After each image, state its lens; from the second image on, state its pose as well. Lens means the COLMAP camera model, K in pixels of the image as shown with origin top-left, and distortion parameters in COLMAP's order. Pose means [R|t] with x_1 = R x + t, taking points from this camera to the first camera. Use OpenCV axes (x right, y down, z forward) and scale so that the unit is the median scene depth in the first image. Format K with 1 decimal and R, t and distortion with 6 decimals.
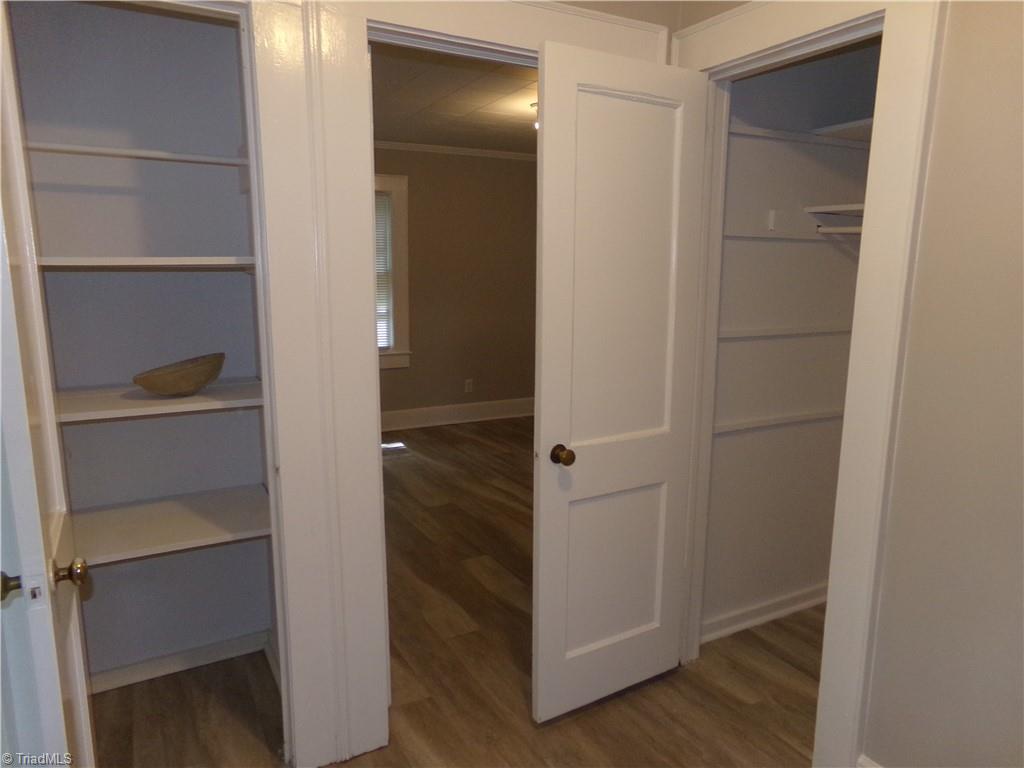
lens RADIAL K [[694.0, 0, 512.0], [0, 694.0, 384.0], [0, 0, 1]] dist [0.000969, 0.000837]
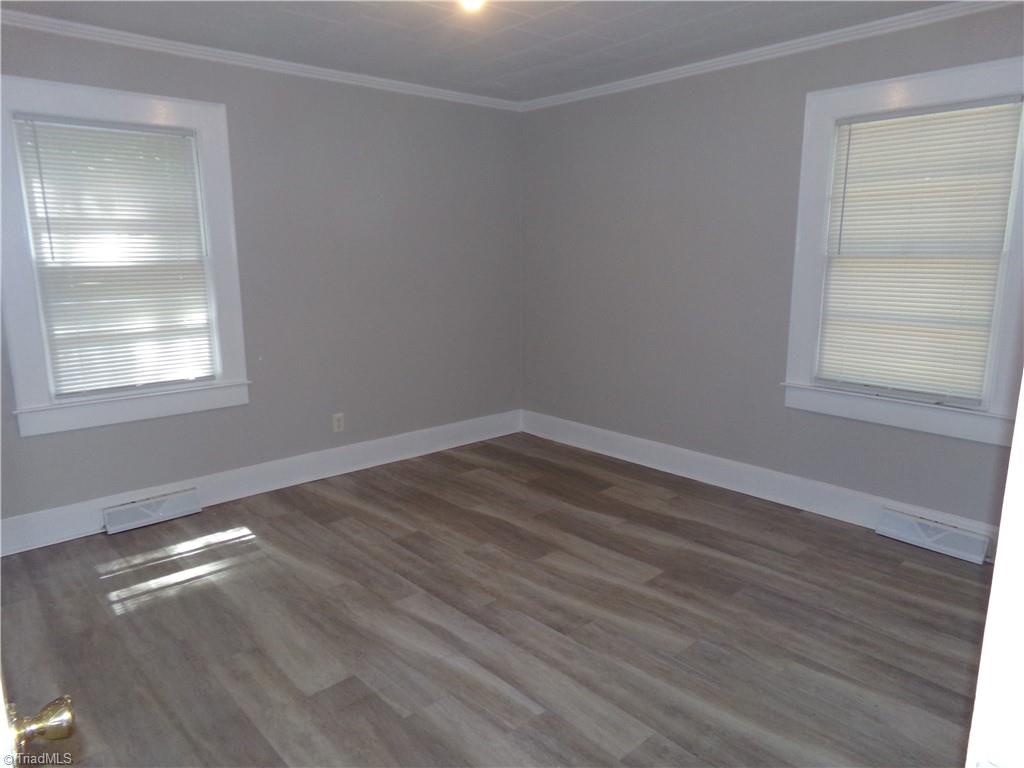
lens RADIAL K [[694.0, 0, 512.0], [0, 694.0, 384.0], [0, 0, 1]] dist [0.000969, 0.000837]
pose [[0.973309, -0.060220, 0.221458, -0.053515], [0.054702, 0.998022, 0.030975, -0.058232], [-0.222885, -0.018034, 0.974678, 0.327450]]
